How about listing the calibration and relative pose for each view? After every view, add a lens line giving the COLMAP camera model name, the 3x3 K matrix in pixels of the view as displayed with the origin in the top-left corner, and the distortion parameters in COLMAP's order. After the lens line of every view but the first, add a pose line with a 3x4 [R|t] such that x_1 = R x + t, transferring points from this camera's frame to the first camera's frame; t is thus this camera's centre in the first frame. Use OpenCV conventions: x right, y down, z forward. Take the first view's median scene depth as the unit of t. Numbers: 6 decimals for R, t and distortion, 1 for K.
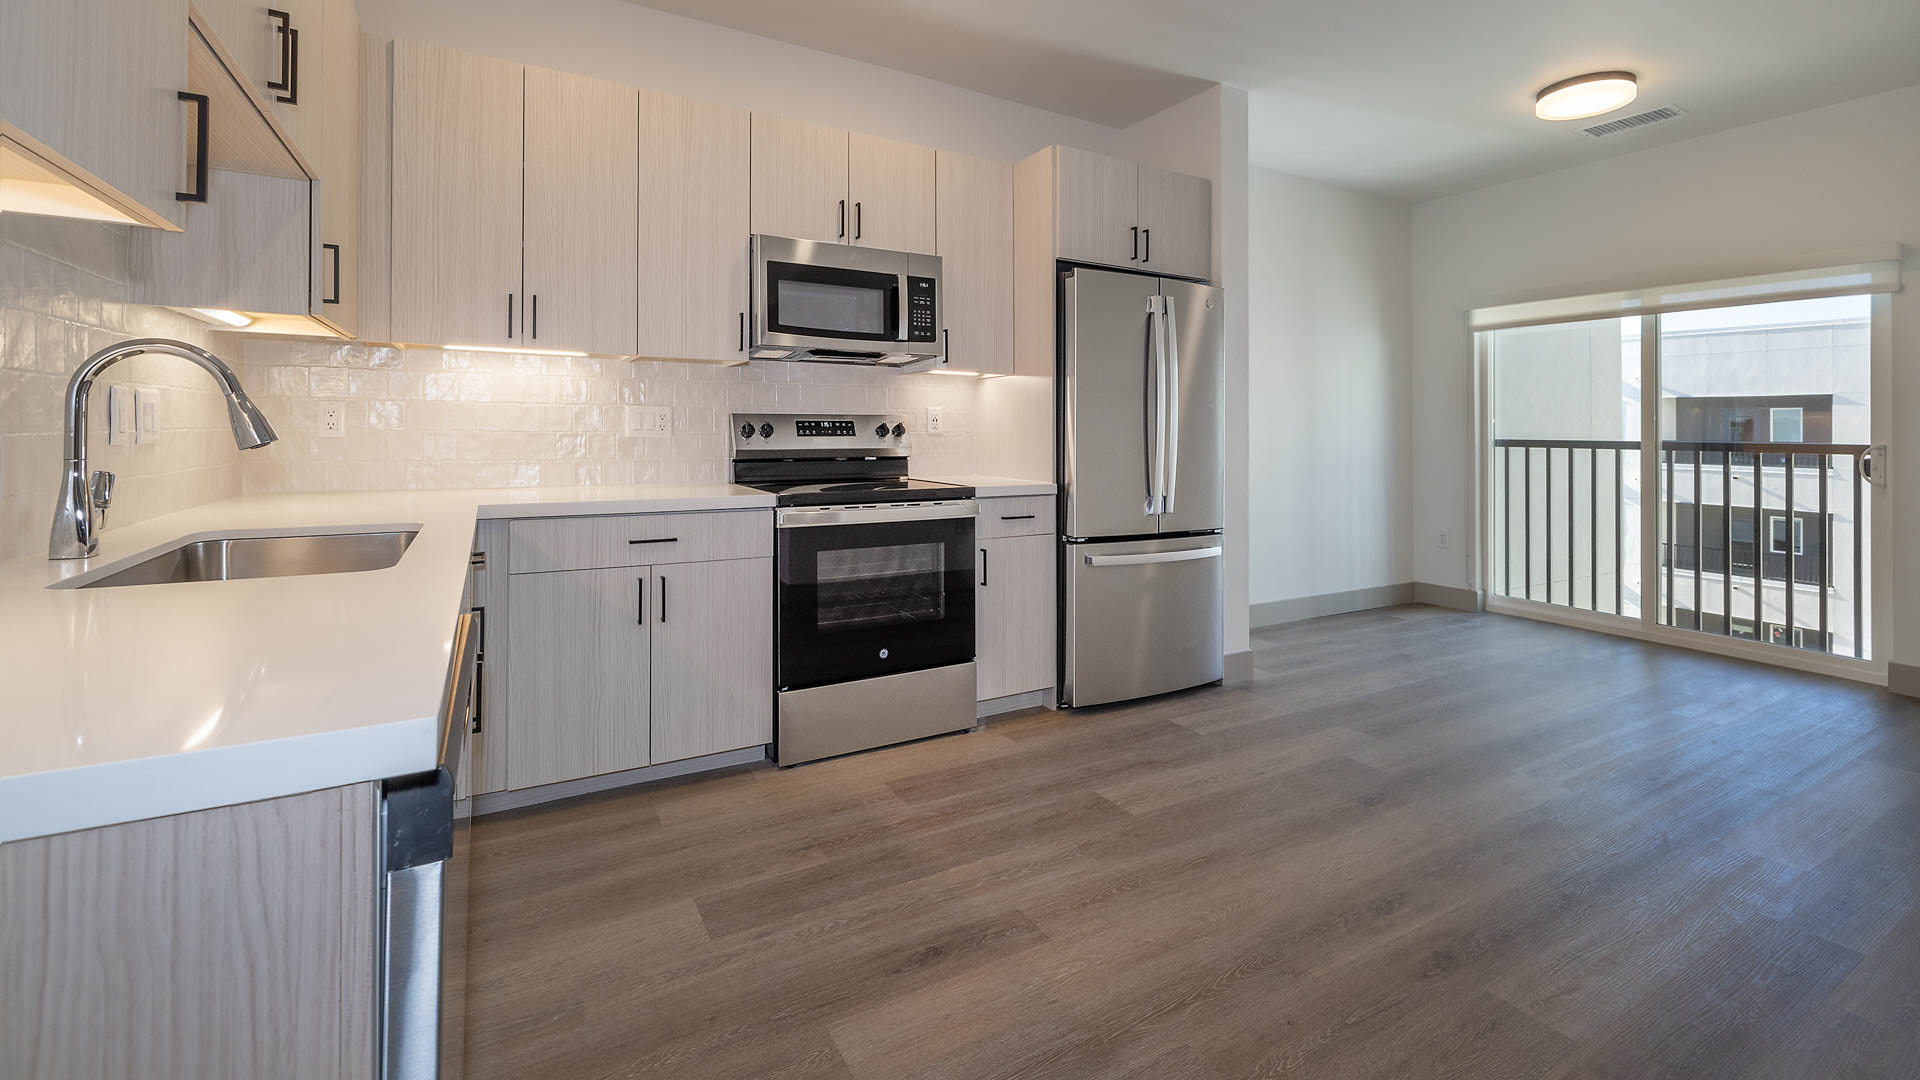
lens RADIAL K [[795.6, 0, 960.0], [0, 795.6, 540.0], [0, 0, 1]] dist [0.000181, 0.000076]
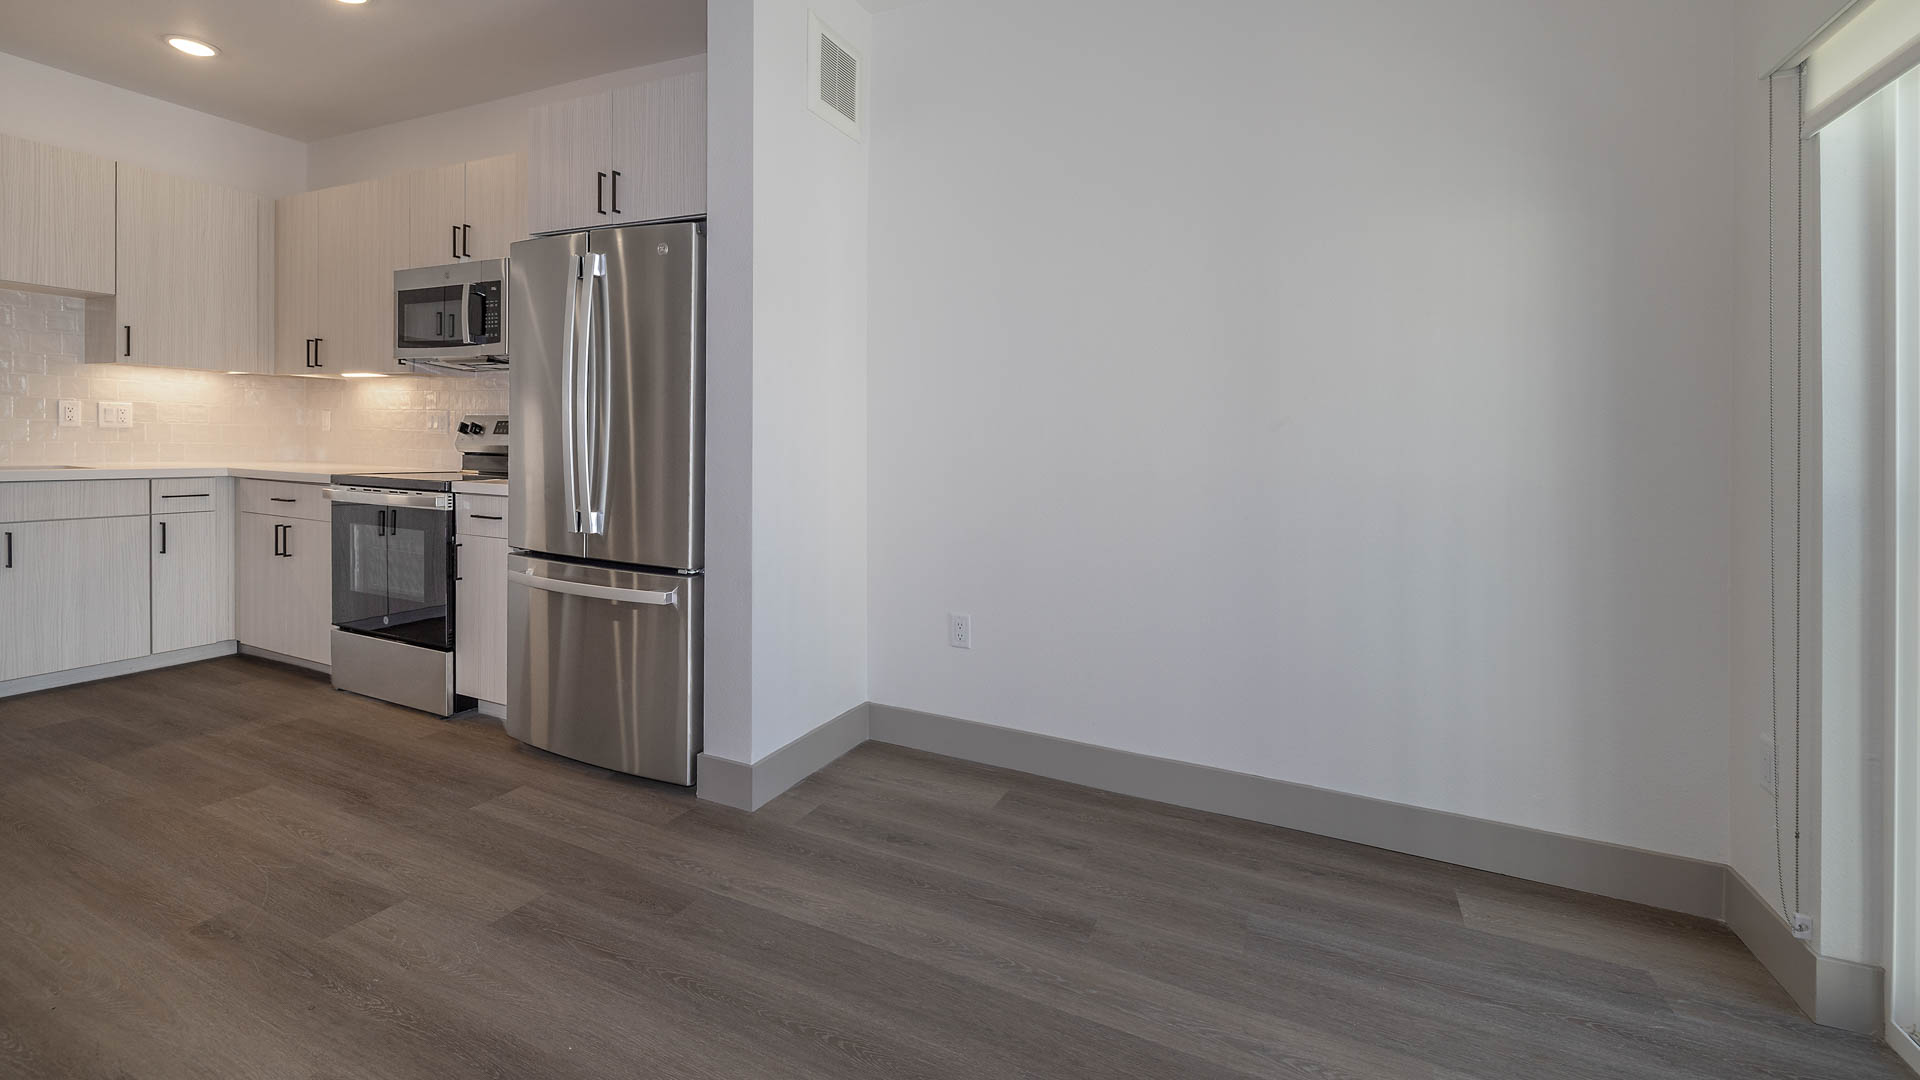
lens RADIAL K [[795.6, 0, 960.0], [0, 795.6, 540.0], [0, 0, 1]] dist [0.000181, 0.000076]
pose [[0.574787, 0.101286, -0.812010, 1.188348], [-0.132686, 0.990714, 0.029654, -0.105576], [0.807474, 0.090698, 0.582889, 0.914695]]
